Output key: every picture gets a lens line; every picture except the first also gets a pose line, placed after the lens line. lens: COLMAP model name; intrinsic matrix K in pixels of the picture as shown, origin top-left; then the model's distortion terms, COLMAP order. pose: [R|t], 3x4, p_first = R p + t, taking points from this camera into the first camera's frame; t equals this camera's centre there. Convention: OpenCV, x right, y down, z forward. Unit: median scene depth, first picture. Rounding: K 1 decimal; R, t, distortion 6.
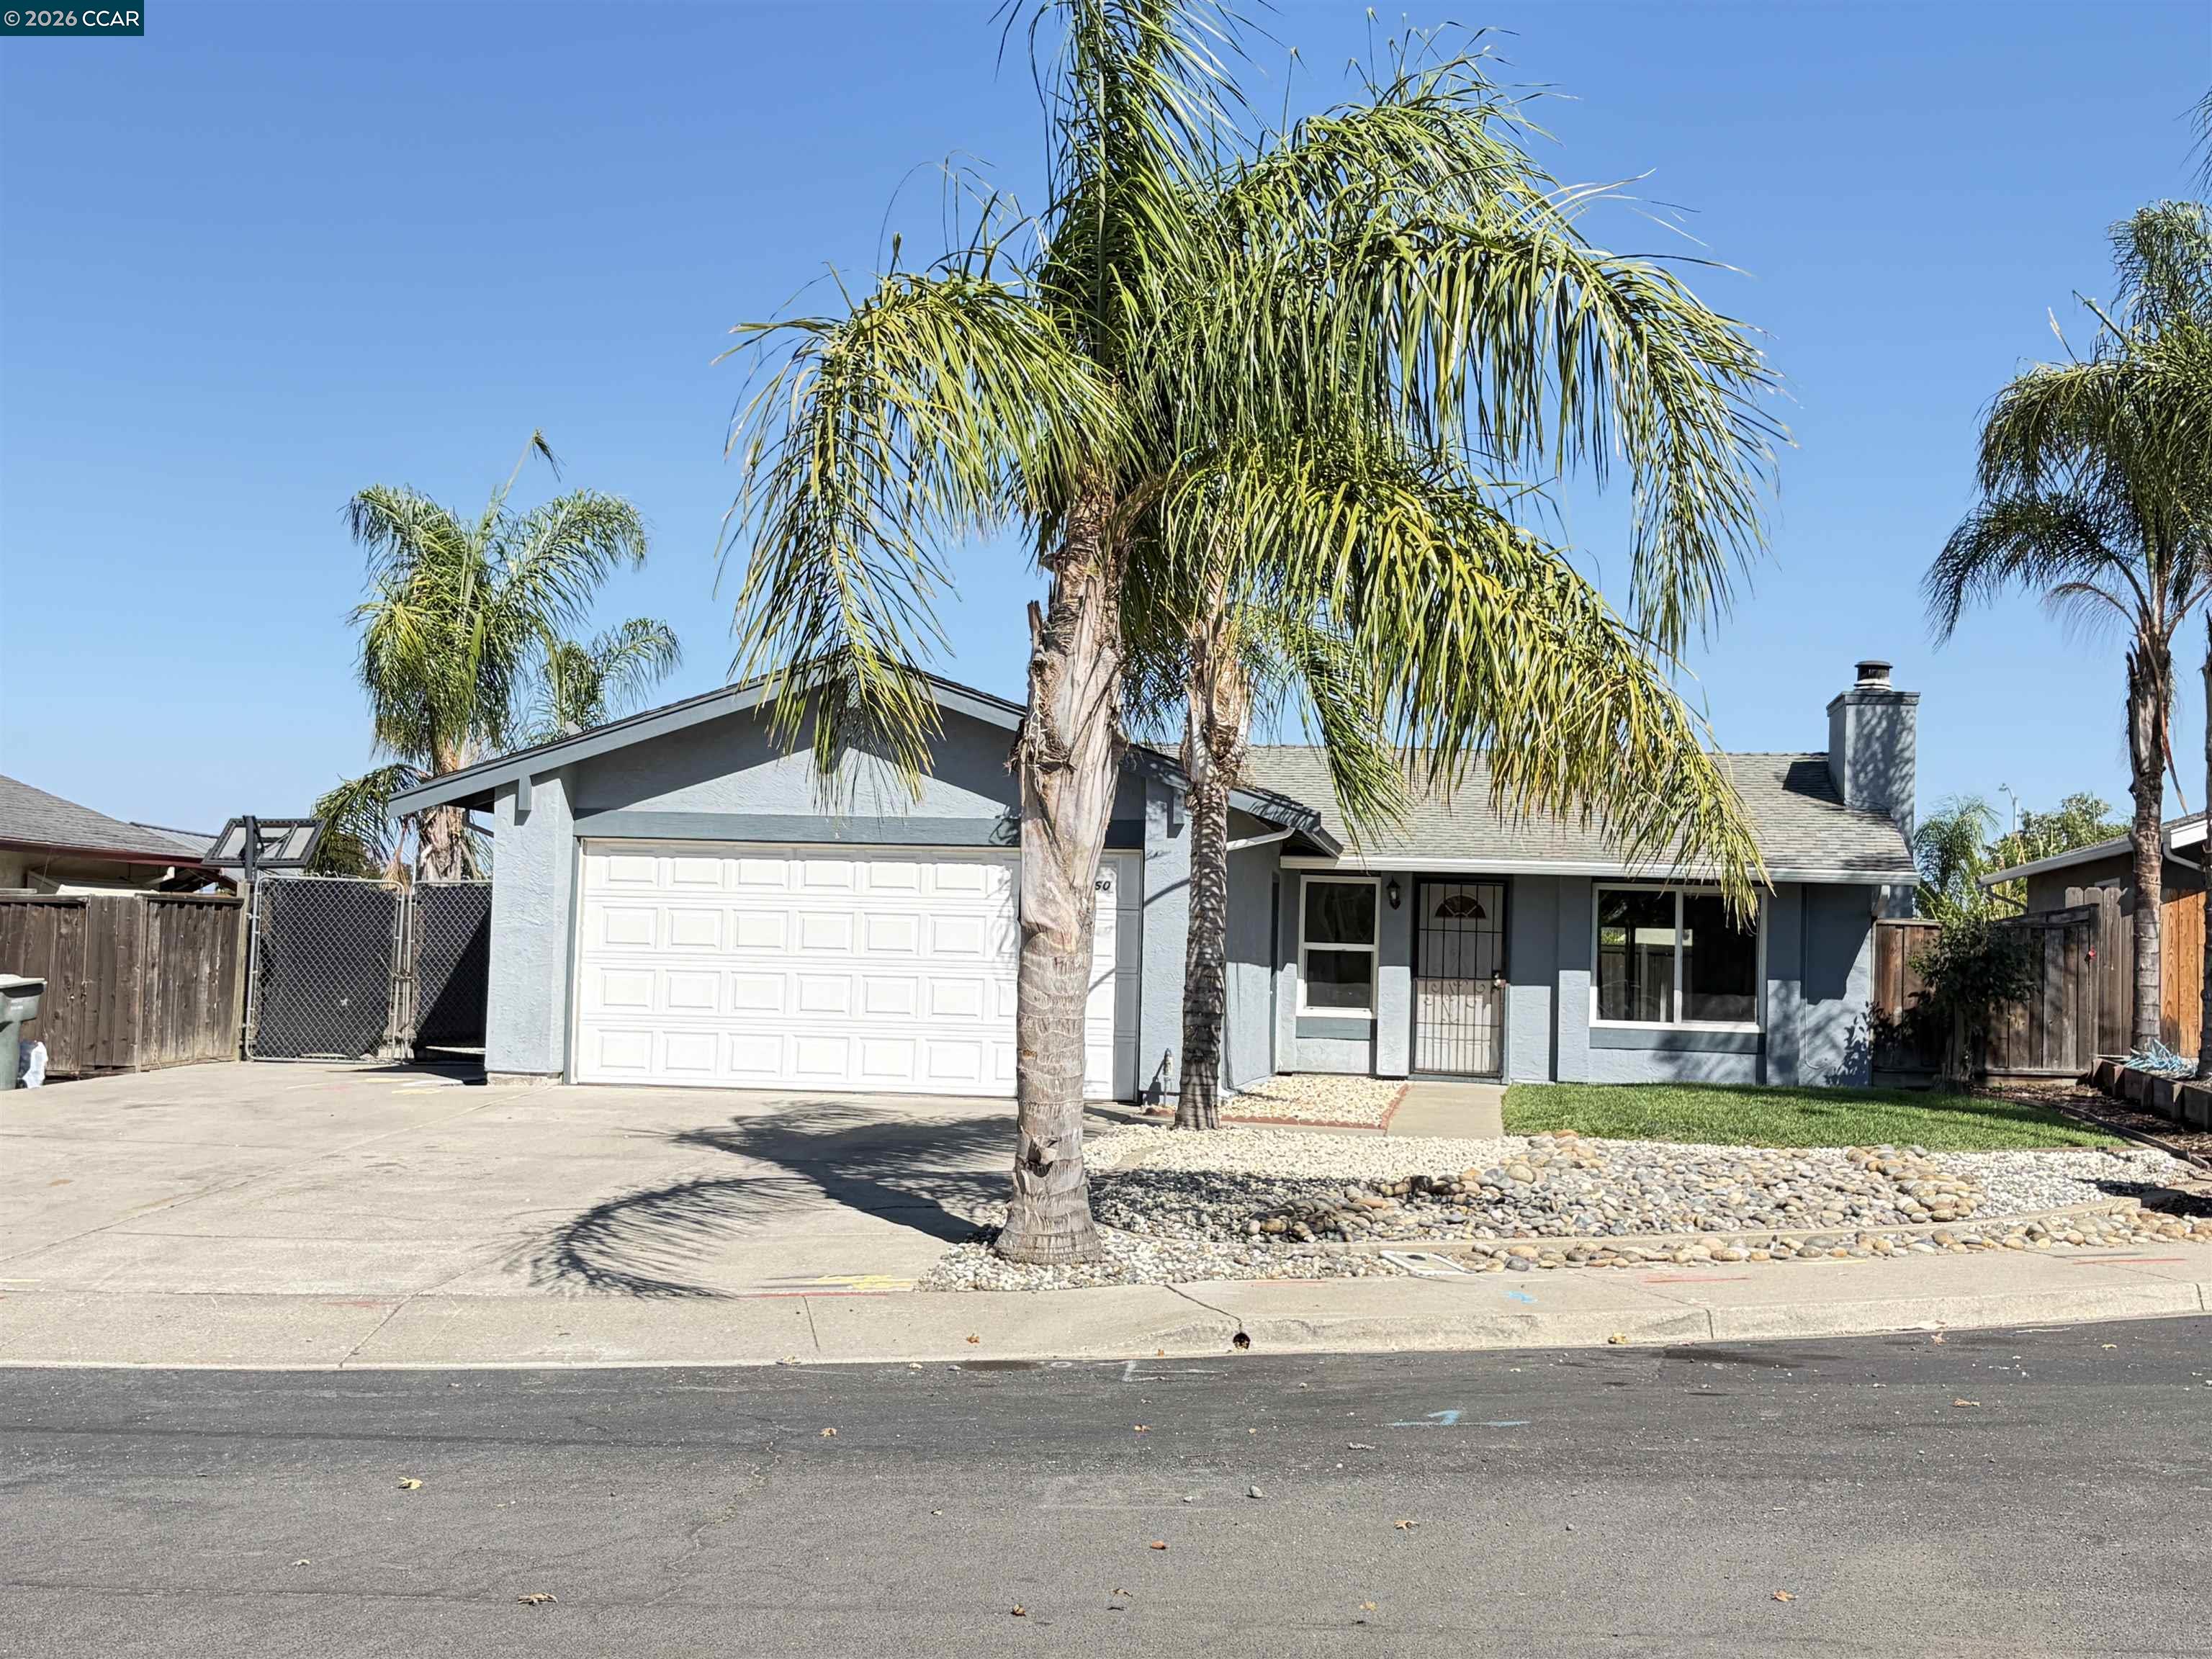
lens RADIAL K [[2697.7, 0, 1090.2], [0, 2697.7, 835.4], [0, 0, 1]] dist [0.006956, 0.000000]
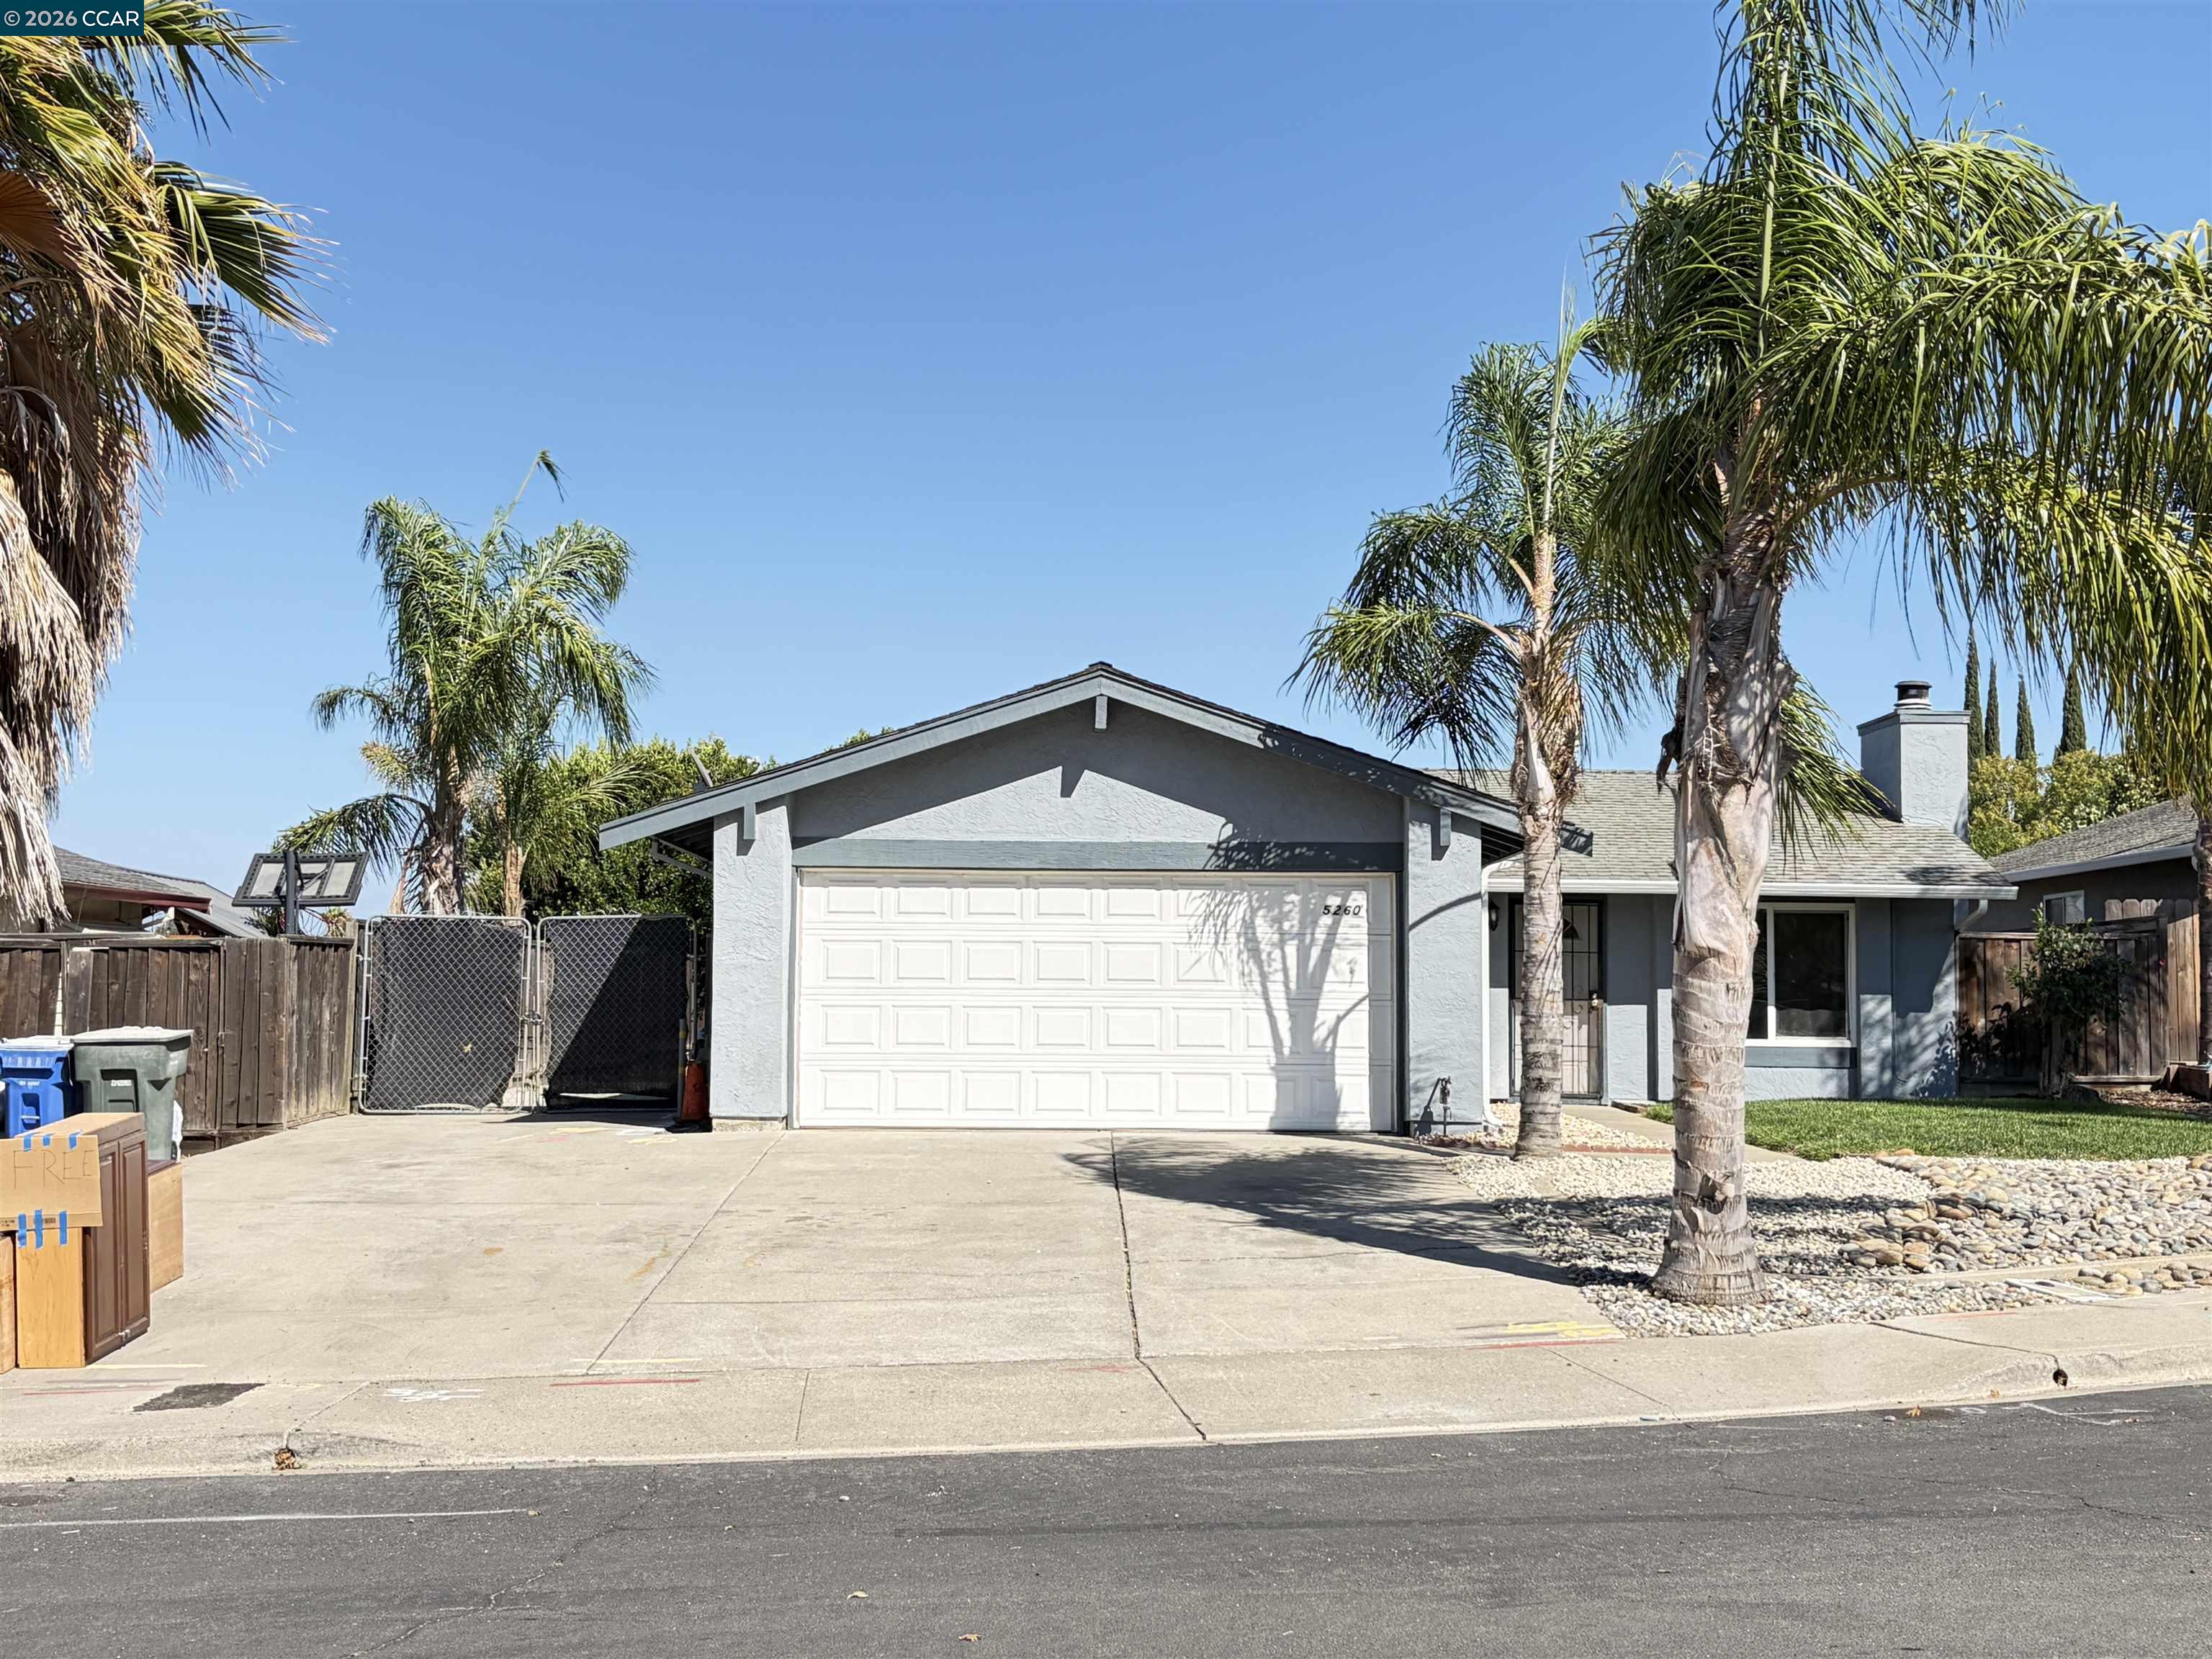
lens RADIAL K [[2697.7, 0, 1111.6], [0, 2697.7, 826.7], [0, 0, 1]] dist [0.006956, 0.000000]
pose [[0.989175, -0.010673, 0.146355, -0.213050], [0.012564, 0.999849, -0.012008, -0.000912], [-0.146205, 0.013717, 0.989159, 0.048394]]
